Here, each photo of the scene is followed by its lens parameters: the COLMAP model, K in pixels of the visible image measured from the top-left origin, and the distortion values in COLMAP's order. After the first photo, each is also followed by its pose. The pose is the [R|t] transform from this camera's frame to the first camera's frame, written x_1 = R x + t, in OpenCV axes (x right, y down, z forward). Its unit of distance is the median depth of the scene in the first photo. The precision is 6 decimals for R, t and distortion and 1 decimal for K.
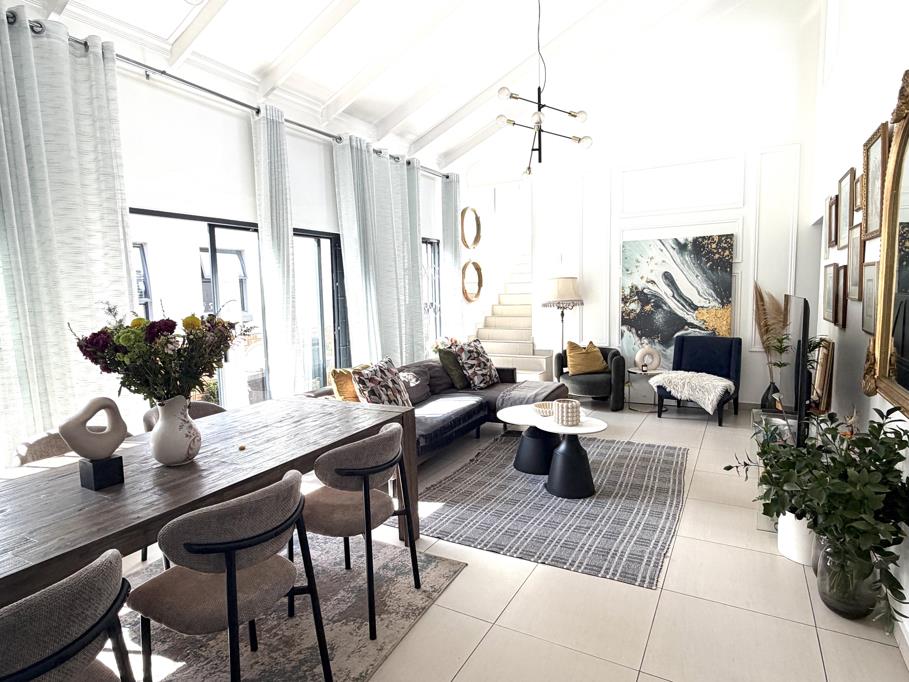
lens RADIAL K [[516.3, 0, 451.5], [0, 516.3, 342.8], [0, 0, 1]] dist [0.003643, 0.000834]
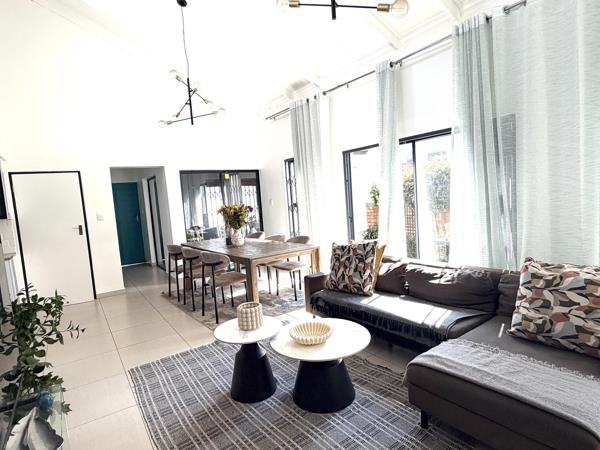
lens RADIAL K [[349.5, 0, 300.0], [0, 349.5, 225.0], [0, 0, 1]] dist [0.000781, 0.000080]
pose [[-0.449814, 0.126221, -0.884158, 0.477570], [-0.008081, 0.989347, 0.145349, -0.091429], [0.893086, 0.072525, -0.444003, 0.851758]]
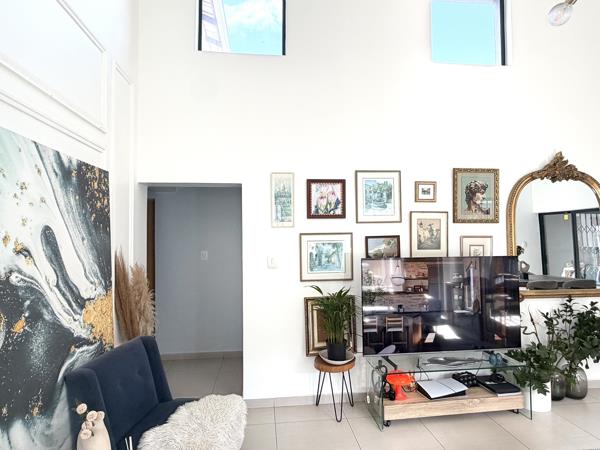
lens RADIAL K [[340.8, 0, 298.0], [0, 340.8, 226.2], [0, 0, 1]] dist [0.003643, 0.000834]
pose [[-0.581540, 0.051650, 0.811877, 0.087882], [0.102849, 0.994643, 0.010393, -0.123246], [-0.806990, 0.089544, -0.583737, 1.022118]]
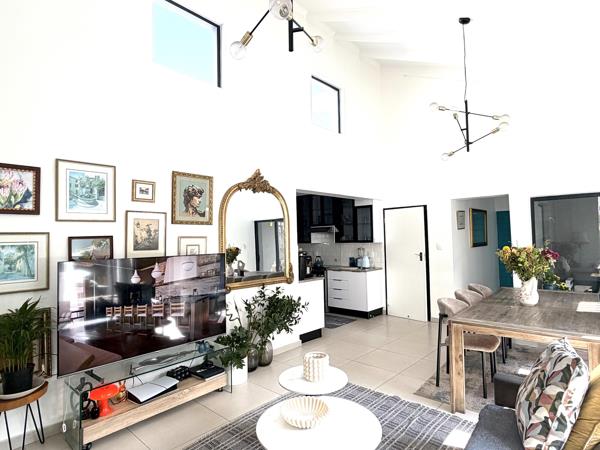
lens RADIAL K [[340.8, 0, 298.0], [0, 340.8, 226.2], [0, 0, 1]] dist [0.003643, 0.000834]
pose [[-0.972566, 0.050260, 0.227134, 0.055172], [0.064042, 0.996500, 0.053718, -0.109933], [-0.223639, 0.066791, -0.972381, 1.002771]]
